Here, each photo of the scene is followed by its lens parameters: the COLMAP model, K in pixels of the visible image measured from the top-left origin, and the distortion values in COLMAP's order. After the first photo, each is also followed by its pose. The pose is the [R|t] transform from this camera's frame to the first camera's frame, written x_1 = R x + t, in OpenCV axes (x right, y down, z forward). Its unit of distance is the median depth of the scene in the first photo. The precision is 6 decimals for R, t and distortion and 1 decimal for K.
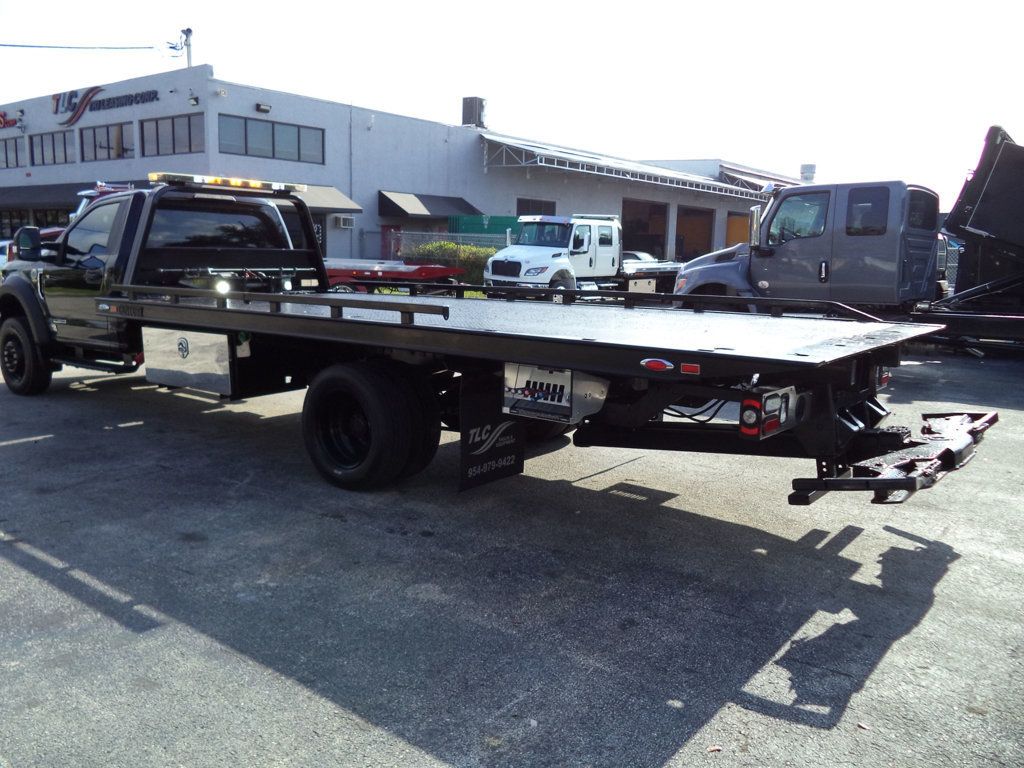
lens RADIAL K [[834.0, 0, 506.6], [0, 834.0, 370.7], [0, 0, 1]] dist [-0.013244, -0.012308]
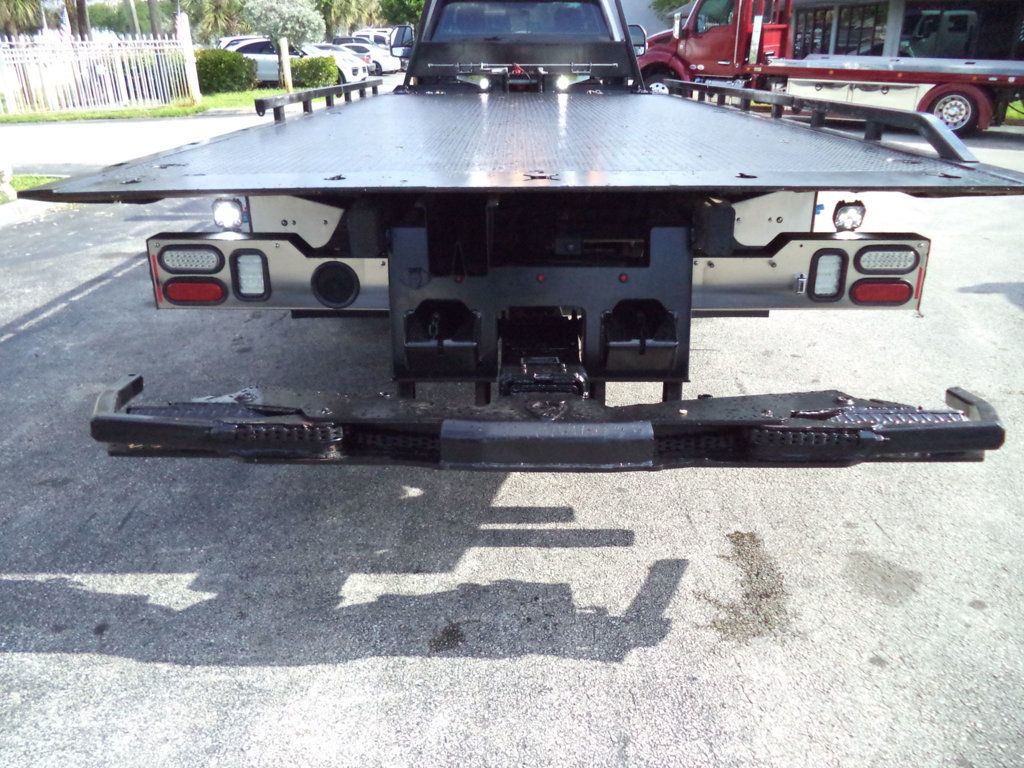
lens RADIAL K [[834.0, 0, 513.2], [0, 834.0, 380.0], [0, 0, 1]] dist [-0.013244, -0.012308]
pose [[0.619142, 0.270252, -0.737311, 0.165515], [-0.096361, 0.957966, 0.270214, -0.011611], [0.779344, -0.096253, 0.619159, 0.135232]]
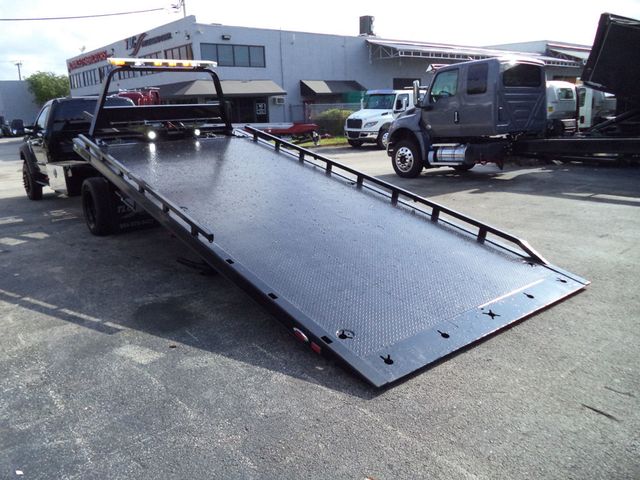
lens RADIAL K [[521.2, 0, 322.5], [0, 521.2, 230.2], [0, 0, 1]] dist [-0.013244, -0.012308]
pose [[0.974314, -0.008153, -0.225047, 0.172331], [0.025804, 0.996804, 0.075603, 0.010221], [0.223711, -0.079468, 0.971410, -0.048600]]
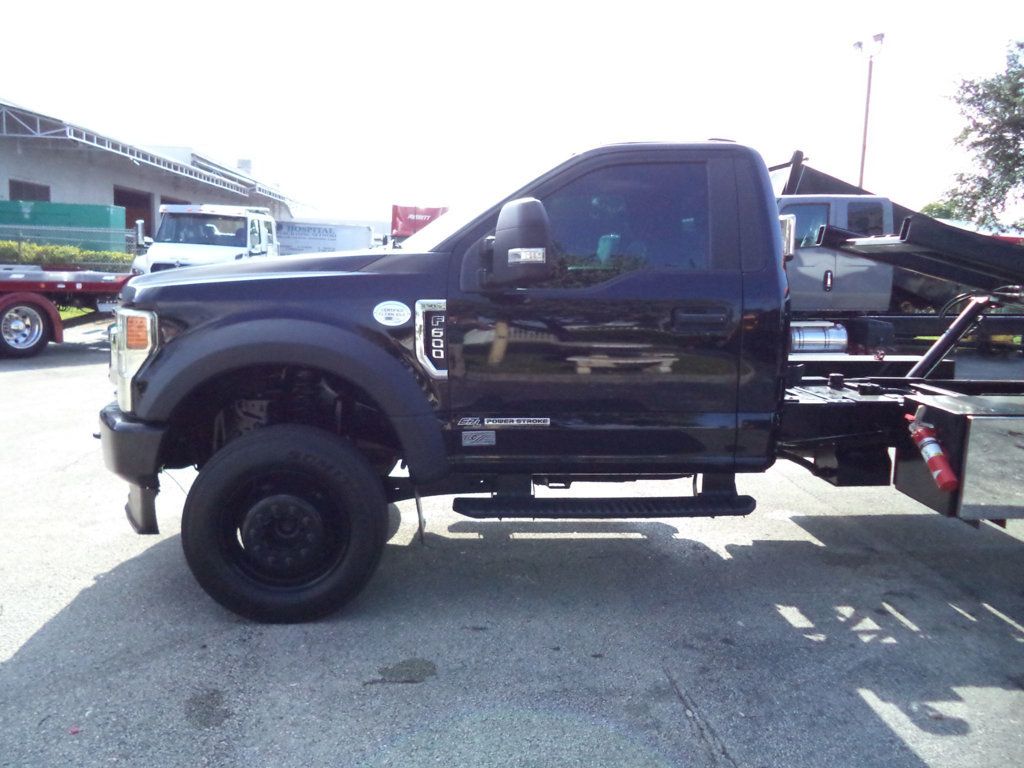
lens RADIAL K [[834.0, 0, 501.0], [0, 834.0, 371.0], [0, 0, 1]] dist [-0.013244, -0.012308]
pose [[0.737611, -0.085362, 0.669809, -0.301774], [0.082545, 0.995936, 0.036024, -0.037452], [-0.670162, 0.028718, 0.741659, 0.241443]]
